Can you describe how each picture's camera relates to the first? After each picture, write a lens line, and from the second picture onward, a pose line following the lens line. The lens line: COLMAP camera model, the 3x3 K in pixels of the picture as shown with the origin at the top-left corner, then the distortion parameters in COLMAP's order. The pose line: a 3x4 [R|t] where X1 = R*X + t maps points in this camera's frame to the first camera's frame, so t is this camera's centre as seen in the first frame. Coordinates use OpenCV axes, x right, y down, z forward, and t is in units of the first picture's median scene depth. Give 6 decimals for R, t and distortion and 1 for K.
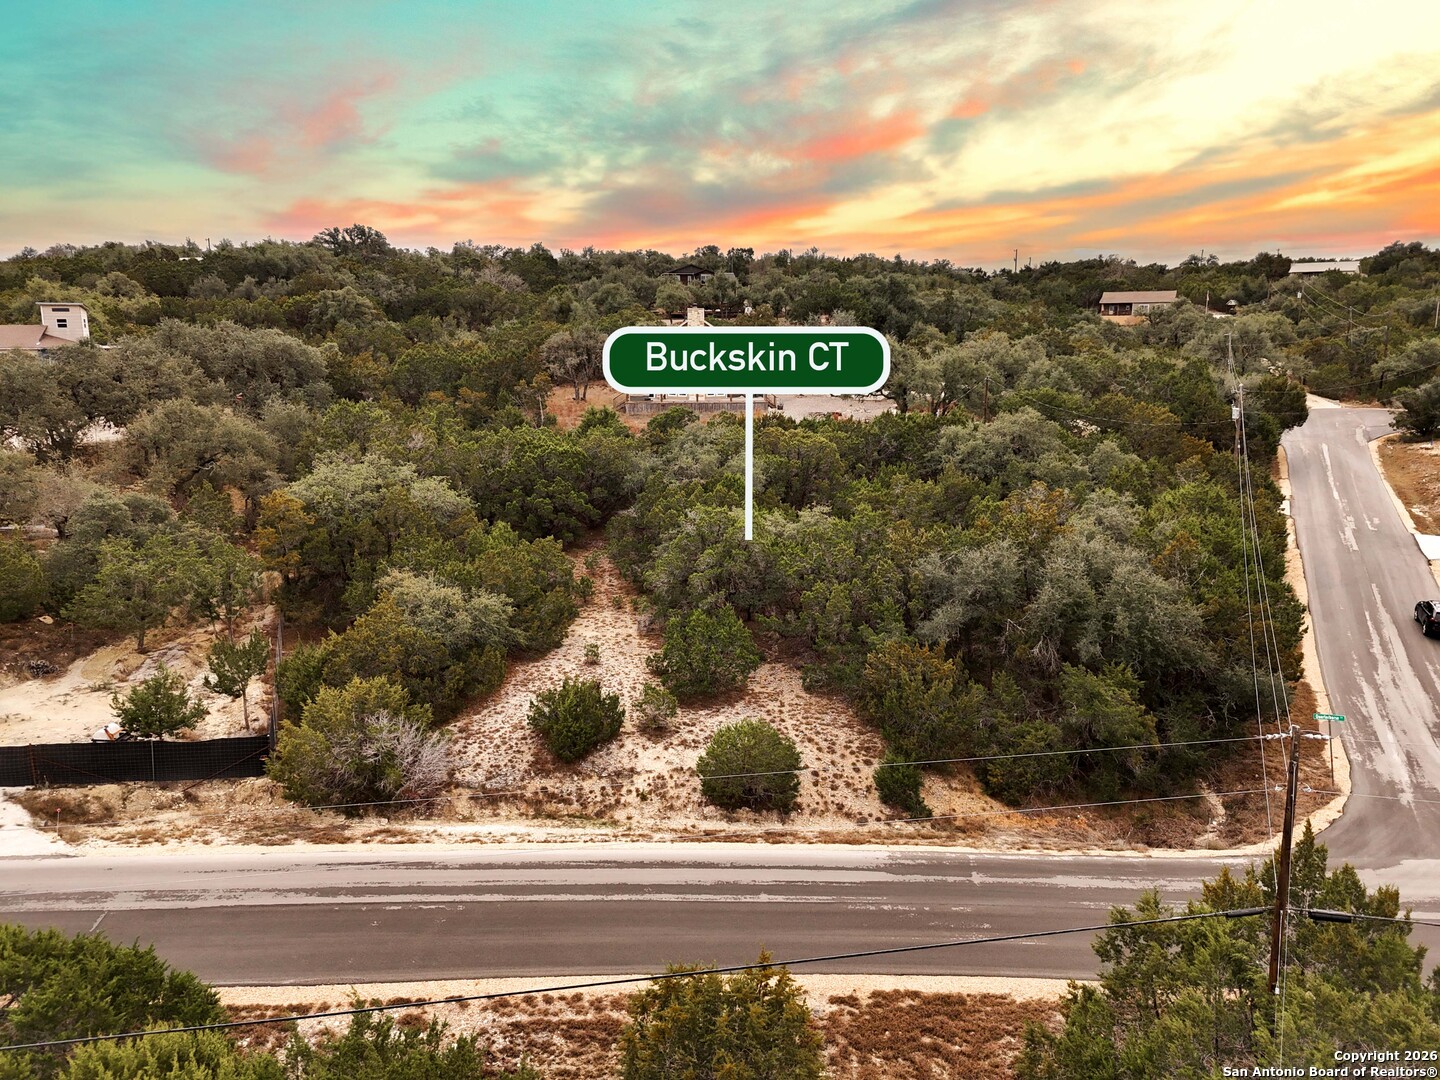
lens RADIAL K [[1056.5, 0, 720.0], [0, 1056.5, 540.0], [0, 0, 1]] dist [0.081740, -0.081067]
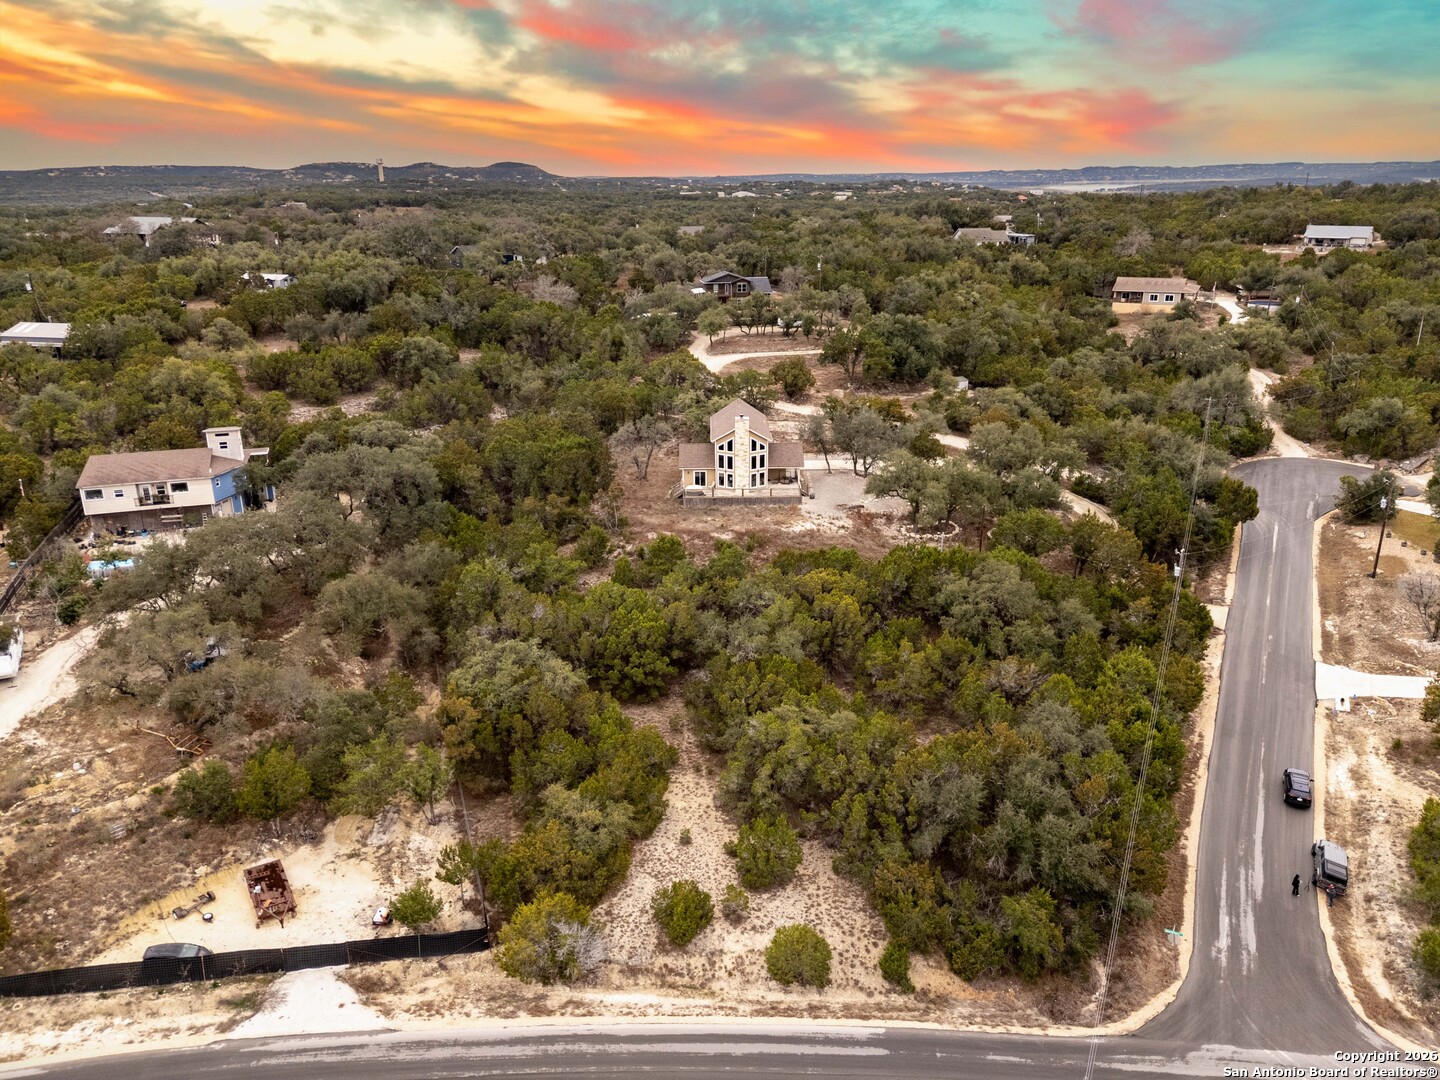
lens RADIAL K [[1058.1, 0, 720.0], [0, 1058.1, 540.0], [0, 0, 1]] dist [0.067505, -0.061787]
pose [[0.999779, 0.004850, -0.020454, -0.056692], [-0.002225, 0.991964, 0.126501, -0.577023], [0.020903, -0.126428, 0.991756, -0.466175]]
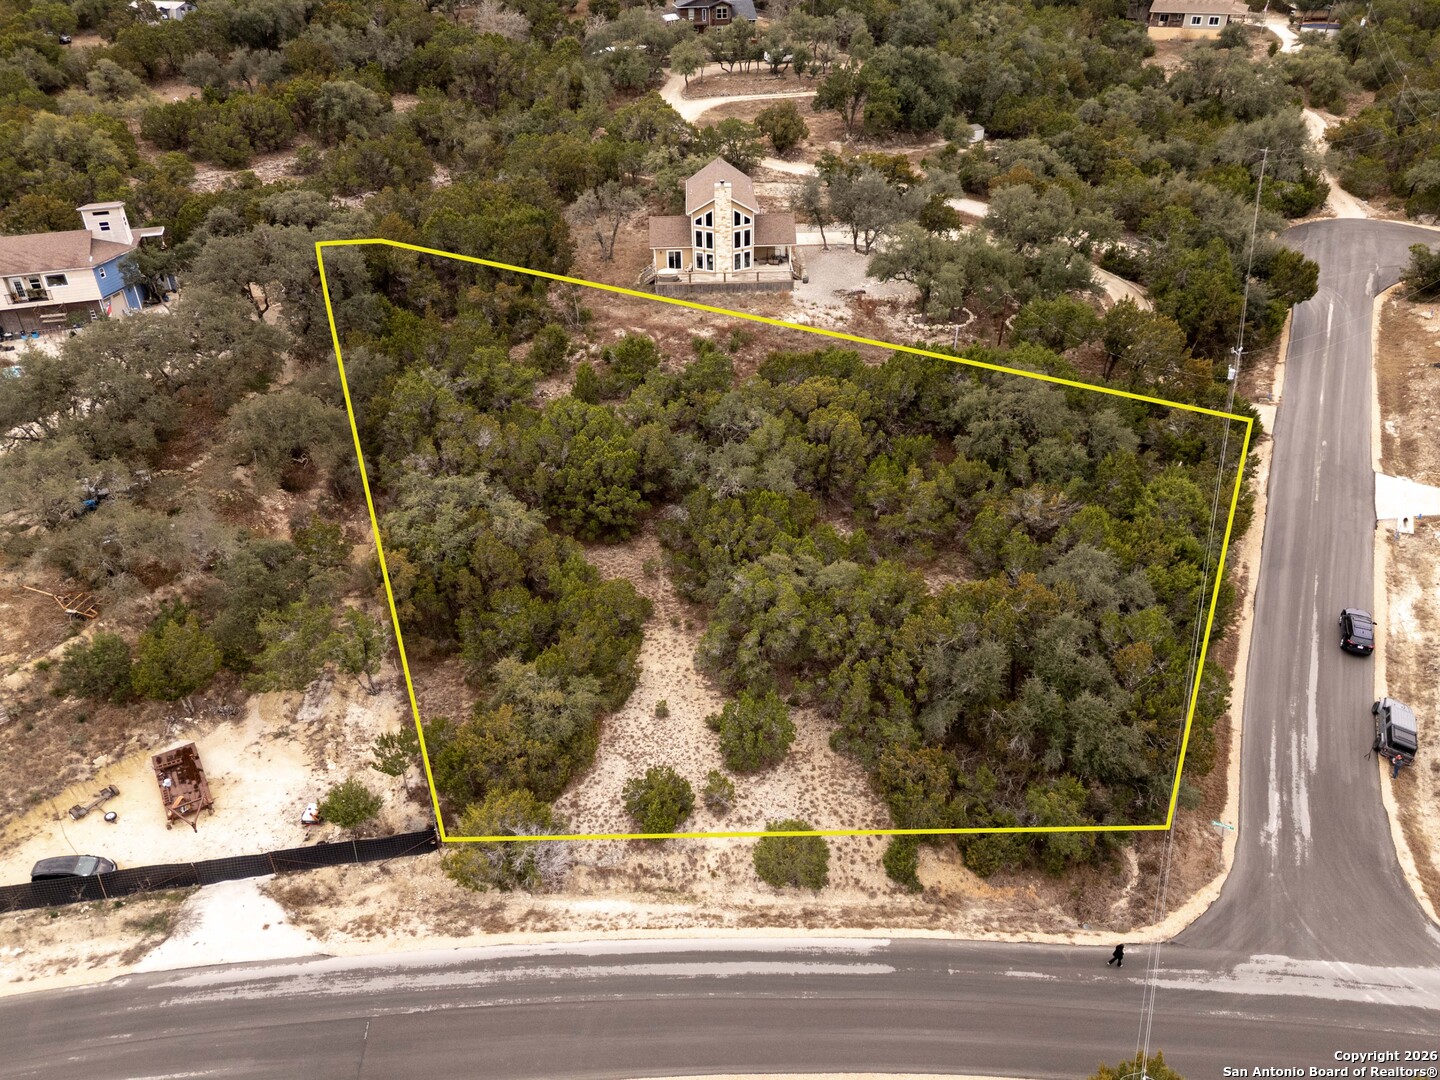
lens RADIAL K [[1058.1, 0, 720.0], [0, 1058.1, 540.0], [0, 0, 1]] dist [0.067505, -0.061787]
pose [[0.999953, -0.005898, -0.007707, -0.049624], [0.008202, 0.938077, 0.346329, -0.626510], [0.005187, -0.346376, 0.938082, -0.136287]]
